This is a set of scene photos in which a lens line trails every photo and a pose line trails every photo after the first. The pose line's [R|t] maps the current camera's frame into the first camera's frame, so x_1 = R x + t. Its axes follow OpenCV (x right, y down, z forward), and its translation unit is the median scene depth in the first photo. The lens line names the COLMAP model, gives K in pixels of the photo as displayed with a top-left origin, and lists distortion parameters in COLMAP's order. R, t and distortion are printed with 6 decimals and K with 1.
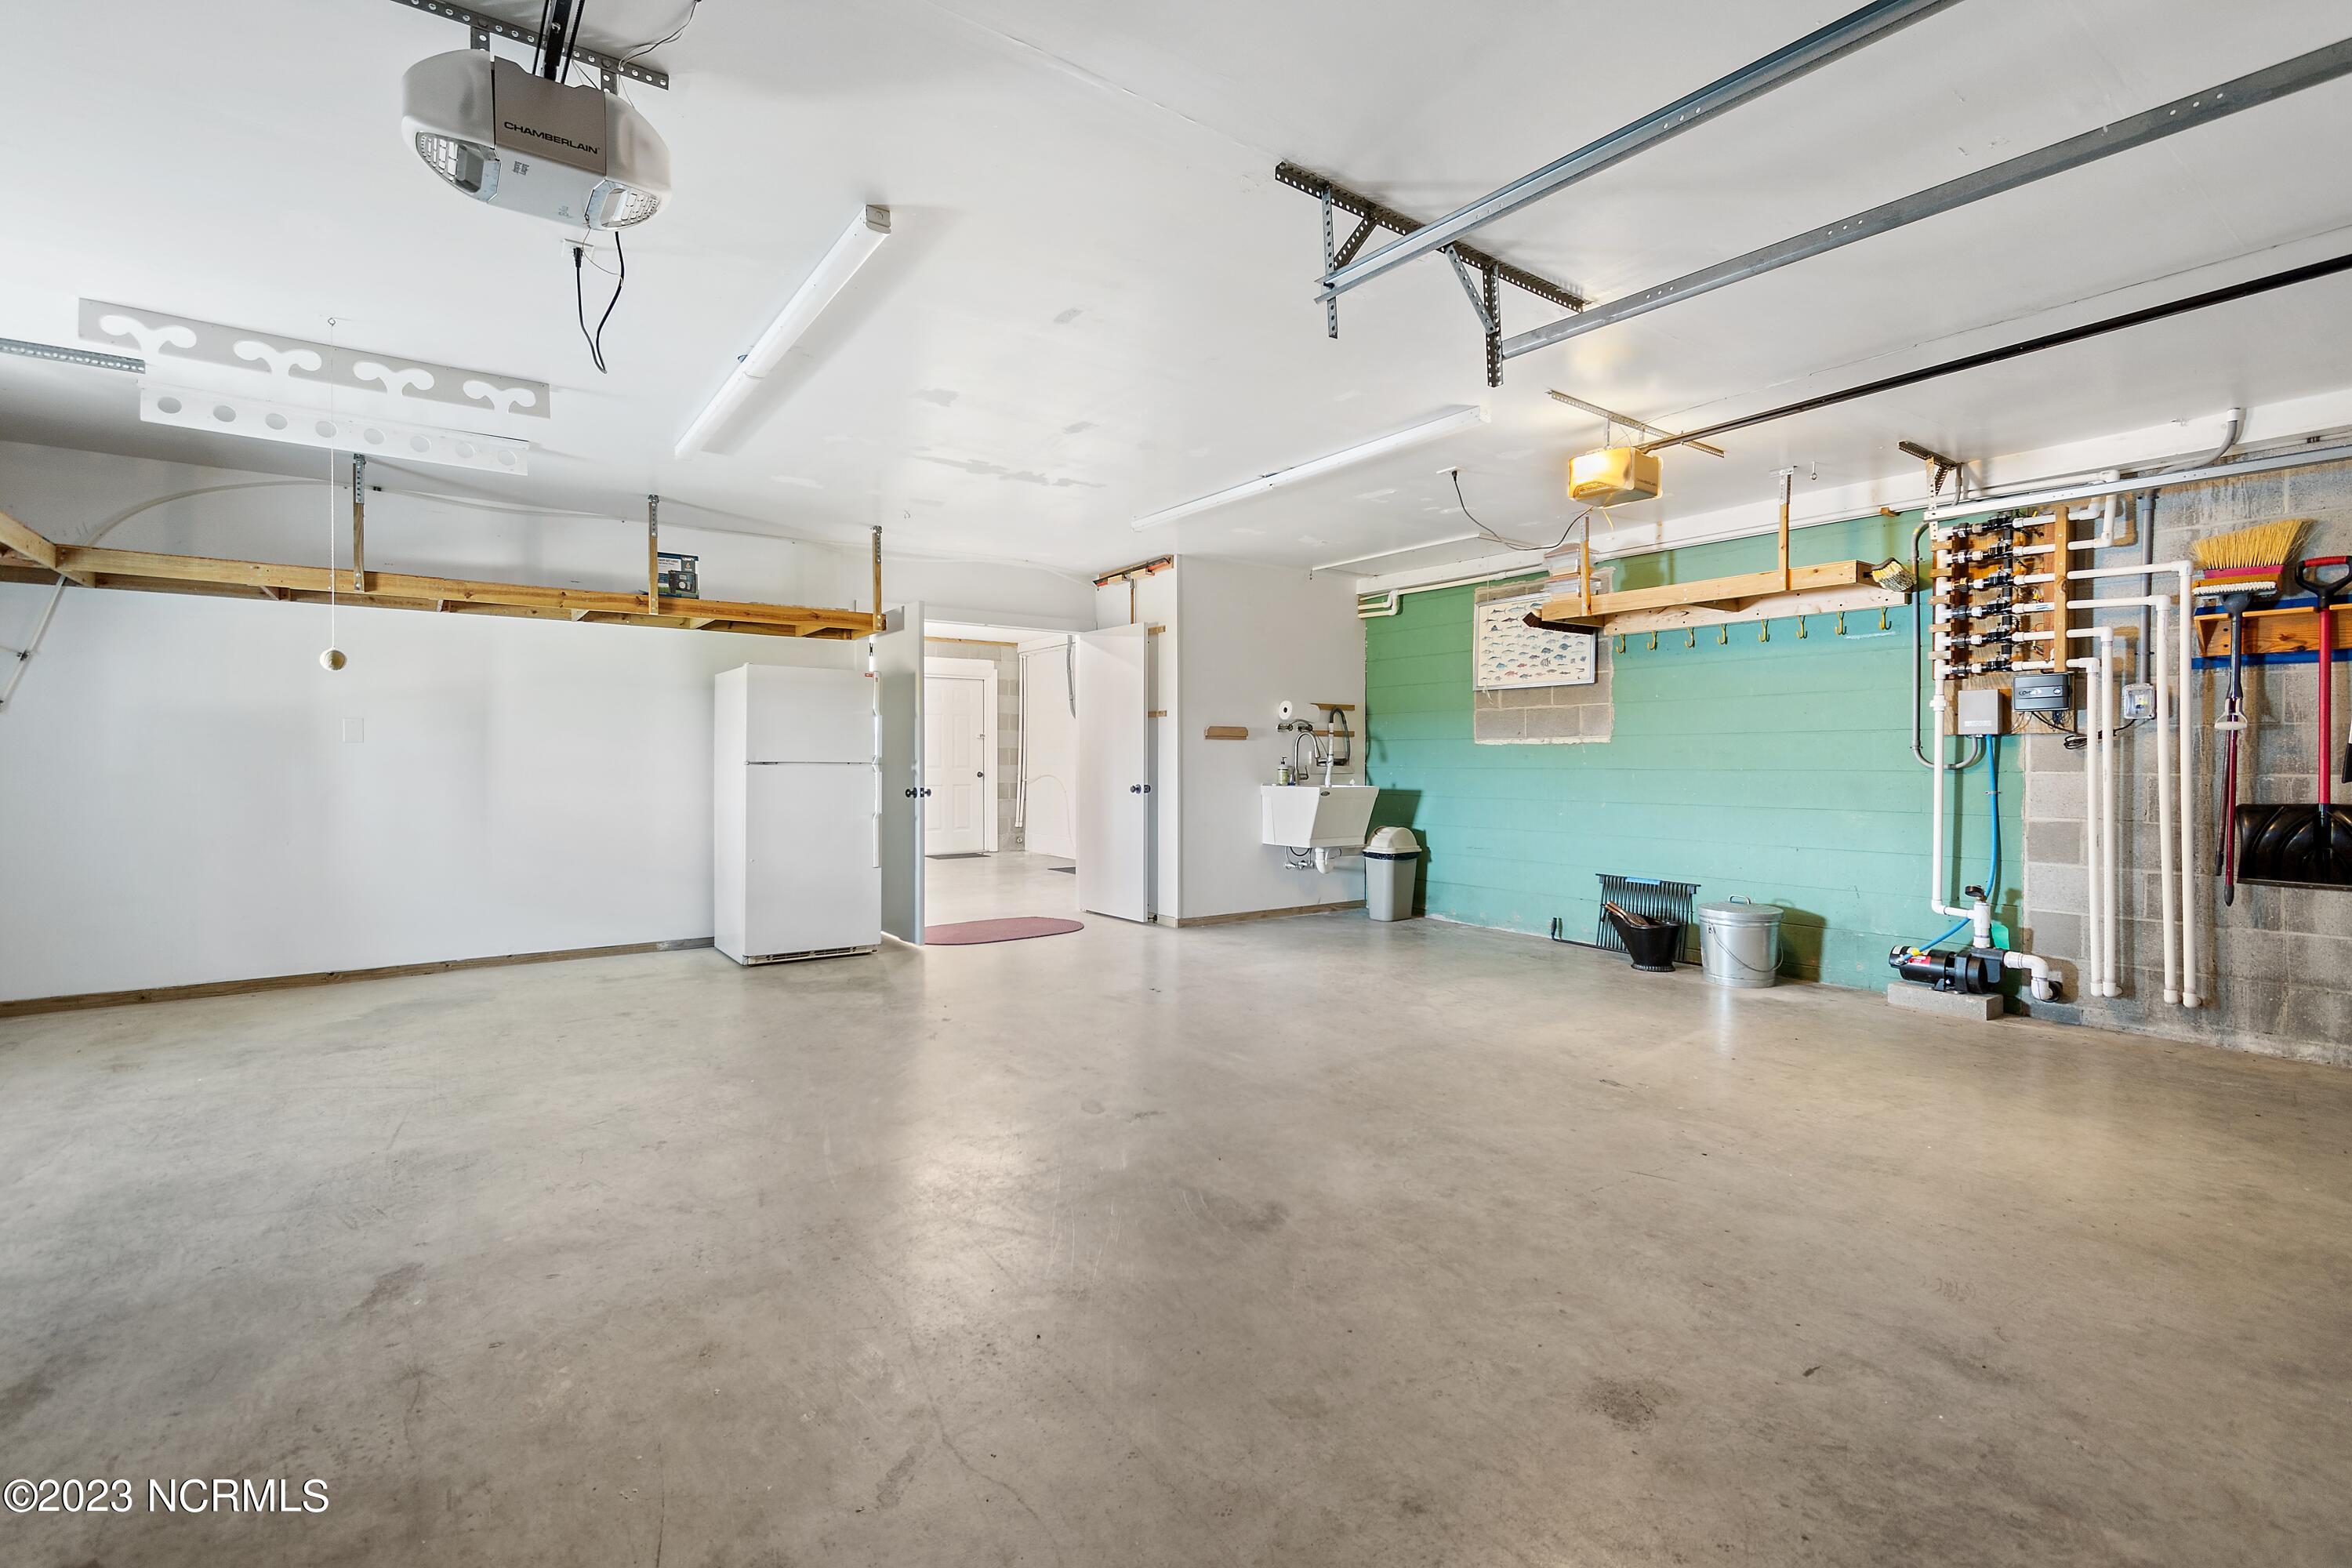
lens RADIAL K [[1041.5, 0, 1175.1], [0, 1041.5, 765.5], [0, 0, 1]] dist [0.002257, -0.002875]
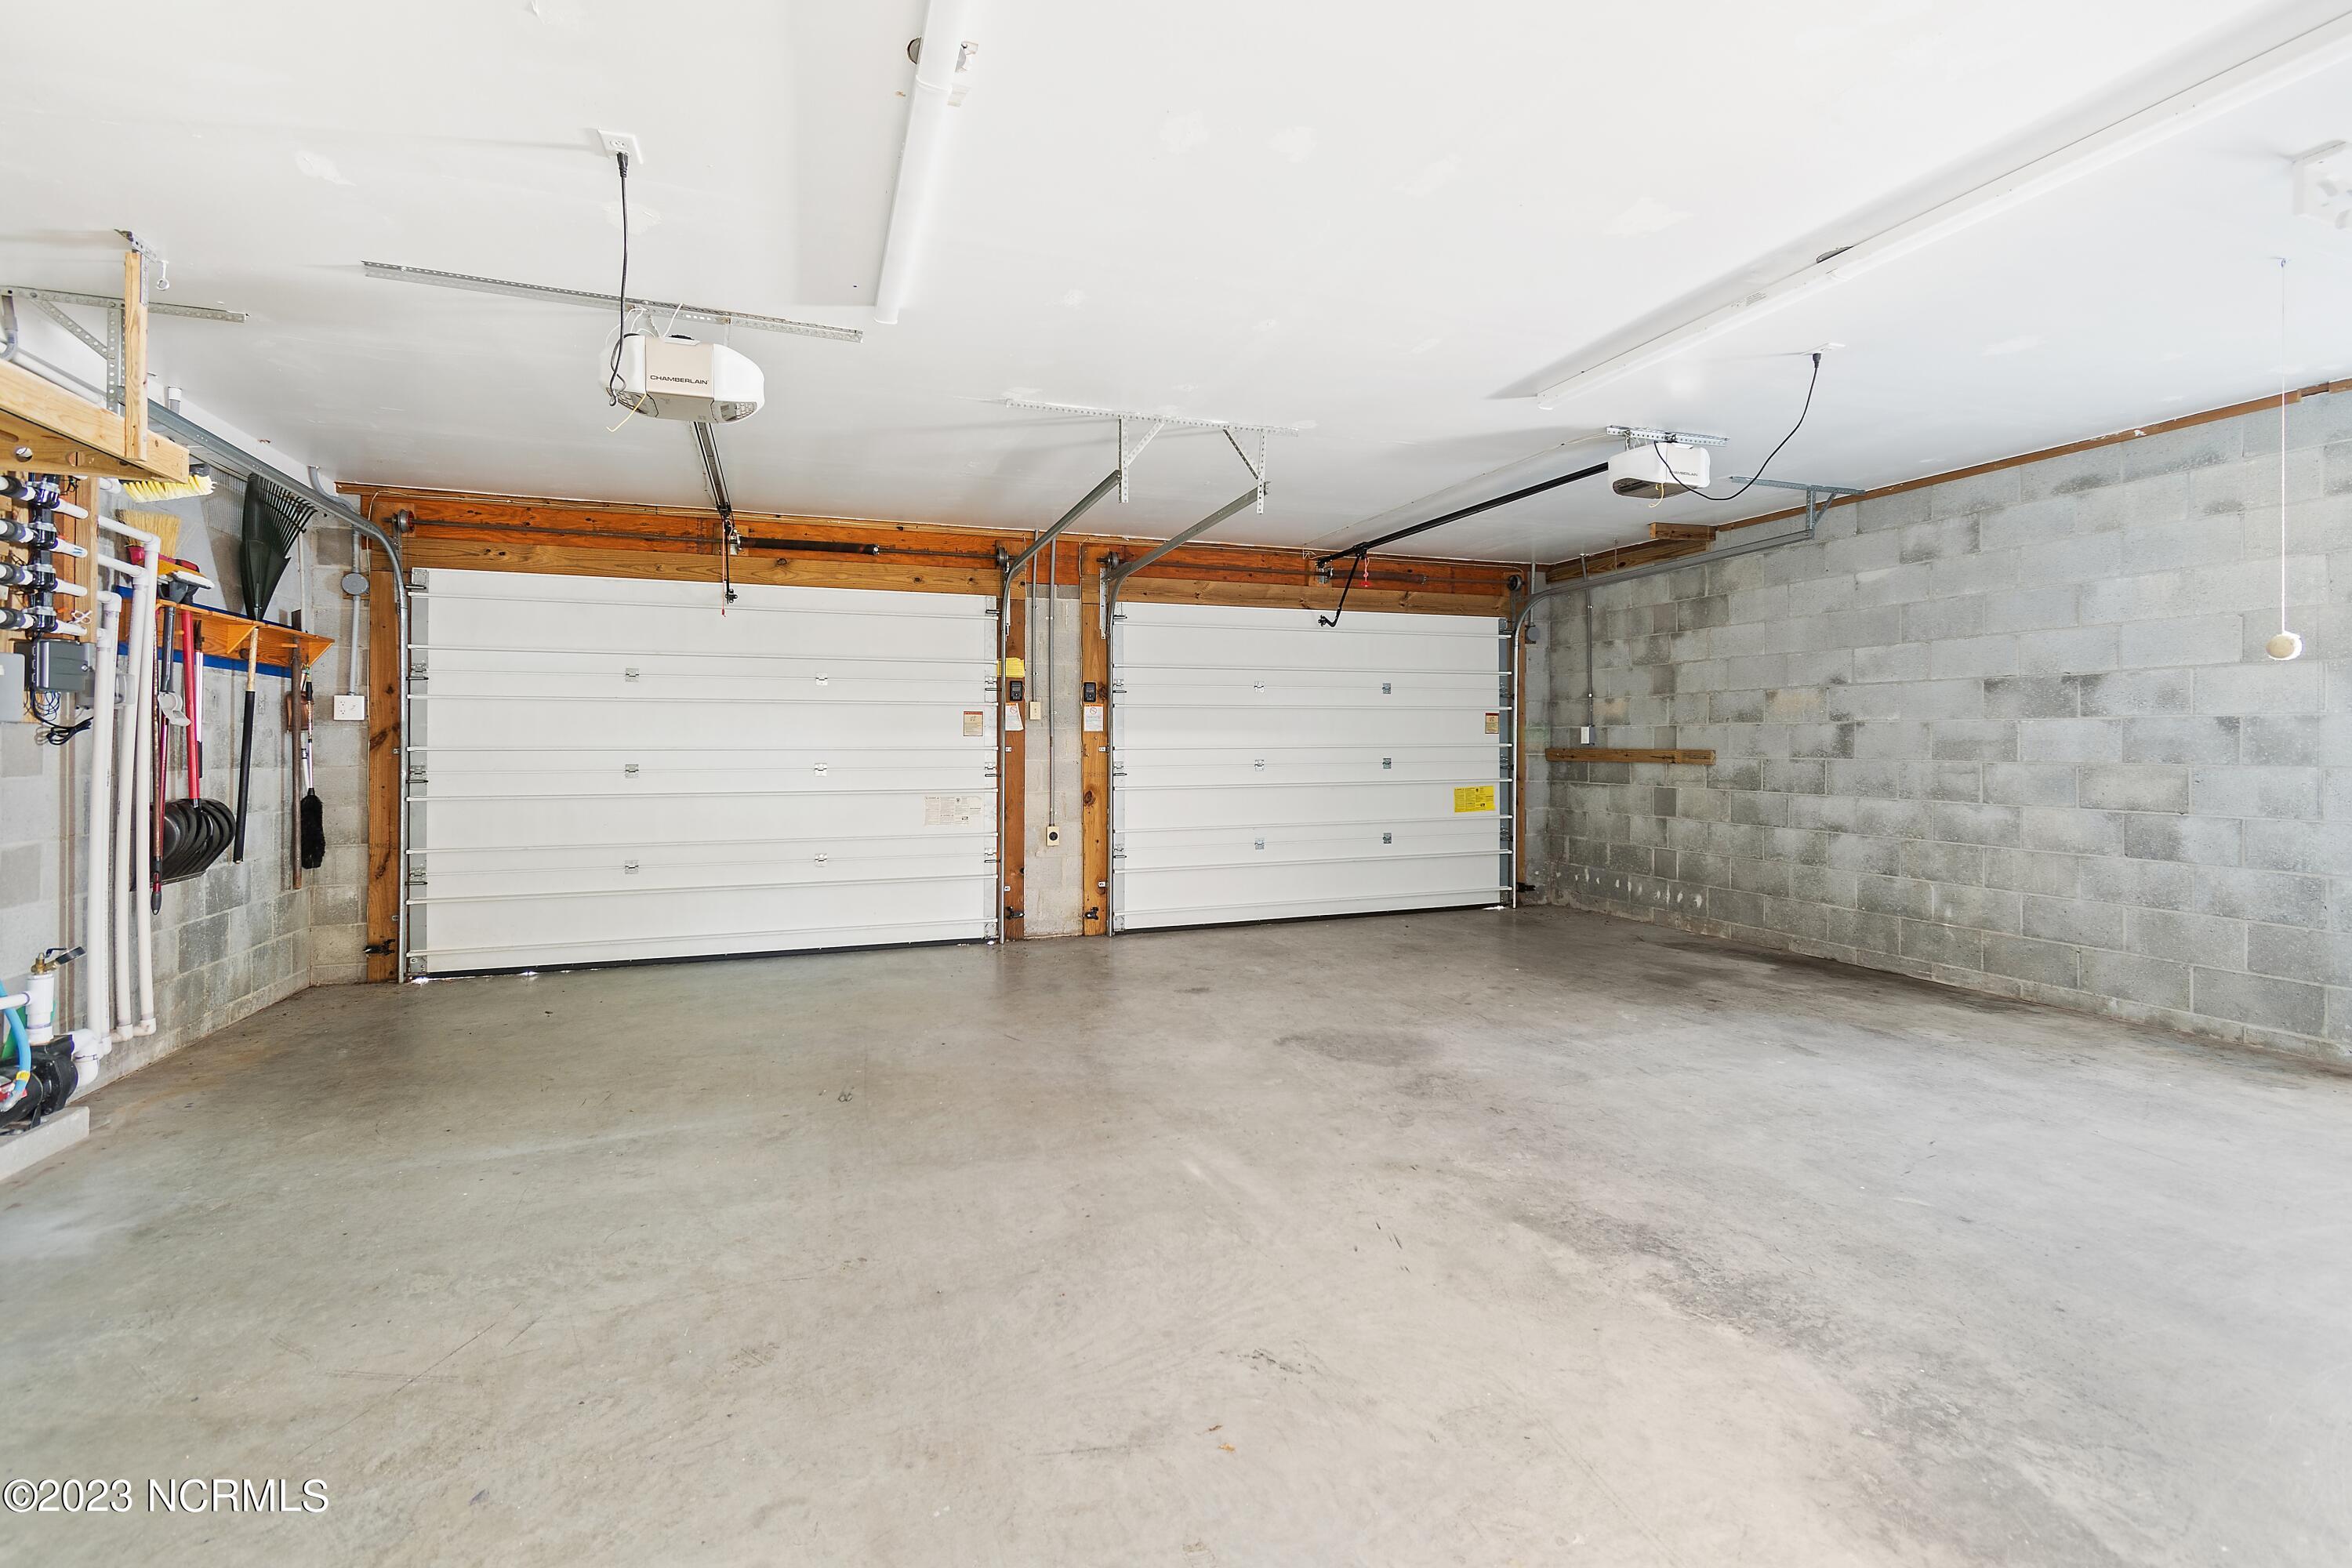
lens RADIAL K [[1041.5, 0, 1178.4], [0, 1041.5, 759.6], [0, 0, 1]] dist [0.002257, -0.002875]
pose [[-0.960234, -0.007309, 0.279101, -0.157219], [-0.001327, 0.999766, 0.021614, -0.026688], [-0.279194, 0.020384, -0.960018, 2.105259]]
